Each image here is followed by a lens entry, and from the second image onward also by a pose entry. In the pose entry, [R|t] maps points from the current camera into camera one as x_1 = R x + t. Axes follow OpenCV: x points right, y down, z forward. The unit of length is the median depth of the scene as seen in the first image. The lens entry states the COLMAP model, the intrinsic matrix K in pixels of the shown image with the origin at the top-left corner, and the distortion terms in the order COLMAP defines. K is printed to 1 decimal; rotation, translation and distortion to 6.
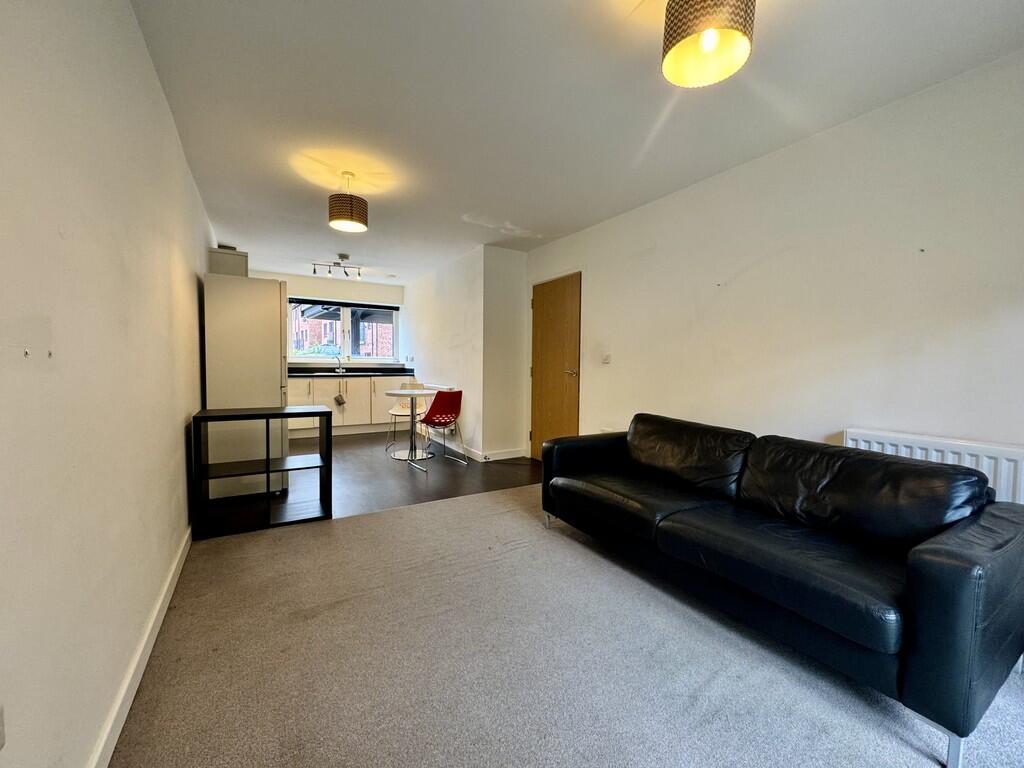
lens RADIAL K [[409.7, 0, 513.6], [0, 409.7, 385.3], [0, 0, 1]] dist [0.002213, 0.000115]
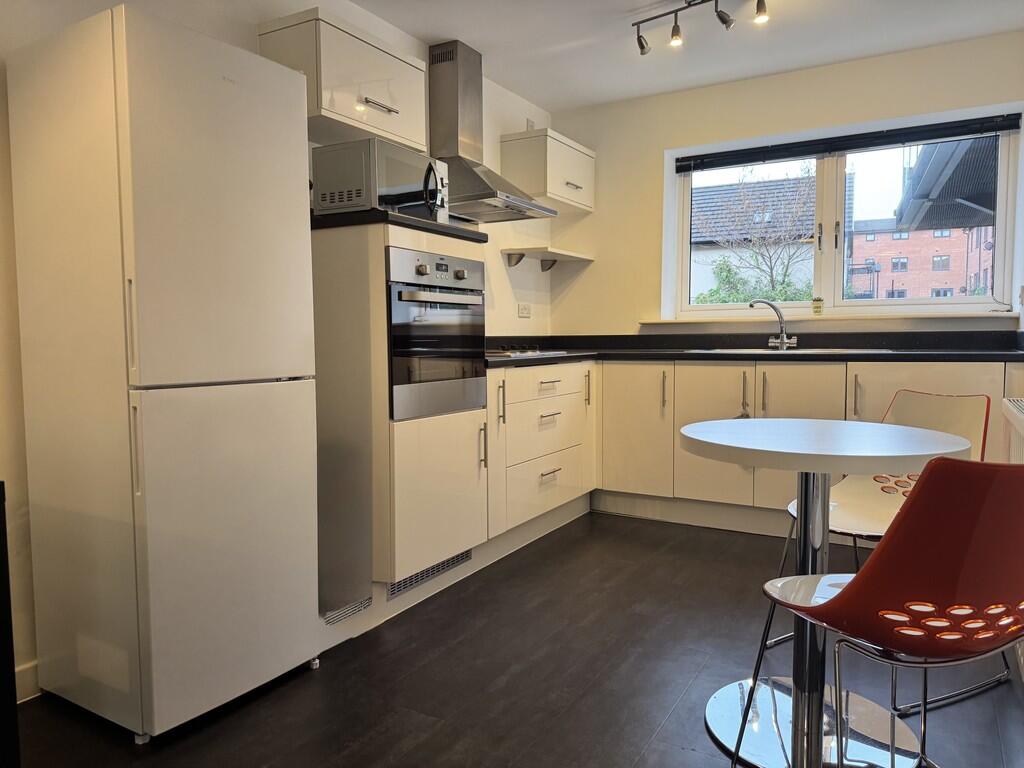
lens RADIAL K [[732.1, 0, 509.3], [0, 732.1, 396.3], [0, 0, 1]] dist [0.049591, -0.026706]
pose [[0.466313, 0.053489, -0.883001, 0.014246], [-0.032441, 0.998533, 0.043355, -0.010009], [0.884025, 0.008429, 0.467364, 0.499717]]
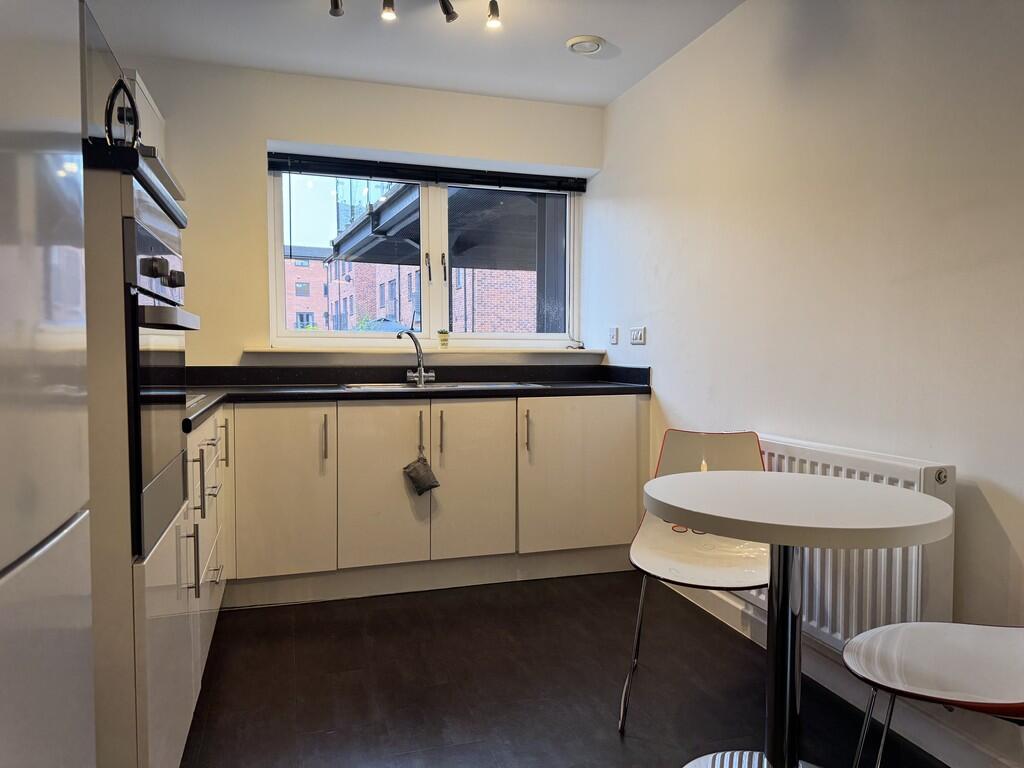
lens RADIAL K [[732.1, 0, 506.0], [0, 732.1, 393.0], [0, 0, 1]] dist [0.049591, -0.026706]
pose [[0.965314, 0.002831, -0.261075, -0.205486], [-0.002288, 0.999995, 0.002381, -0.023654], [0.261081, -0.001701, 0.965315, 0.457744]]
